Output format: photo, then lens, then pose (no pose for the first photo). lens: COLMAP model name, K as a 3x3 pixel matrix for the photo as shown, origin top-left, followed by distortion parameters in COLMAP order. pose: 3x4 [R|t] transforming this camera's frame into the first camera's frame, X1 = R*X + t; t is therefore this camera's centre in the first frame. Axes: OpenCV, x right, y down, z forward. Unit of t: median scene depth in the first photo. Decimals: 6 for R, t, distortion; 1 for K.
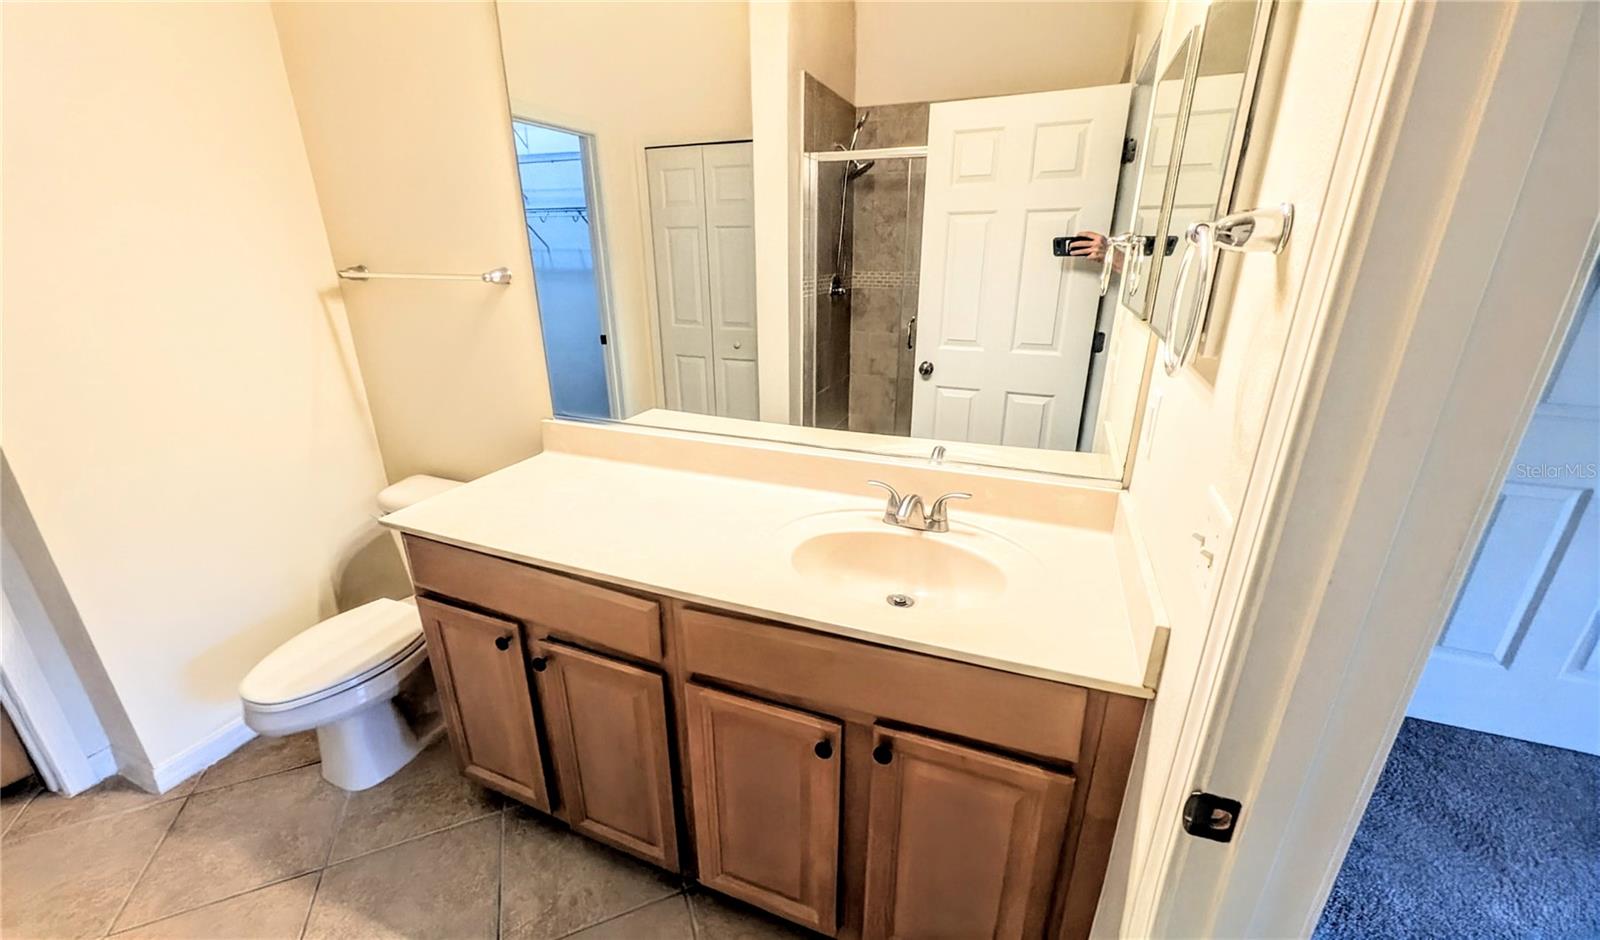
lens RADIAL K [[606.0, 0, 796.9], [0, 606.0, 473.8], [0, 0, 1]] dist [0.003829, 0.000363]
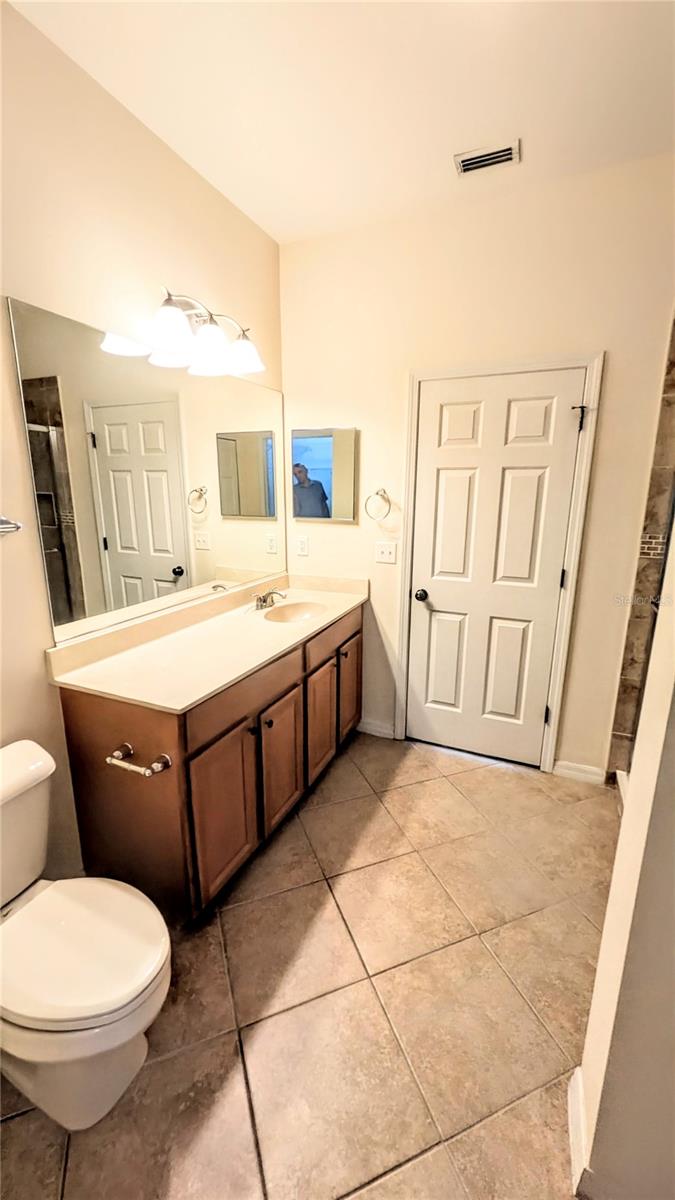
lens RADIAL K [[470.4, 0, 336.6], [0, 470.4, 601.1], [0, 0, 1]] dist [0.002641, -0.001785]
pose [[0.034288, -0.224781, 0.973806, -1.295567], [0.343541, 0.917655, 0.199724, -0.171420], [-0.938512, 0.327694, 0.108687, 0.426458]]
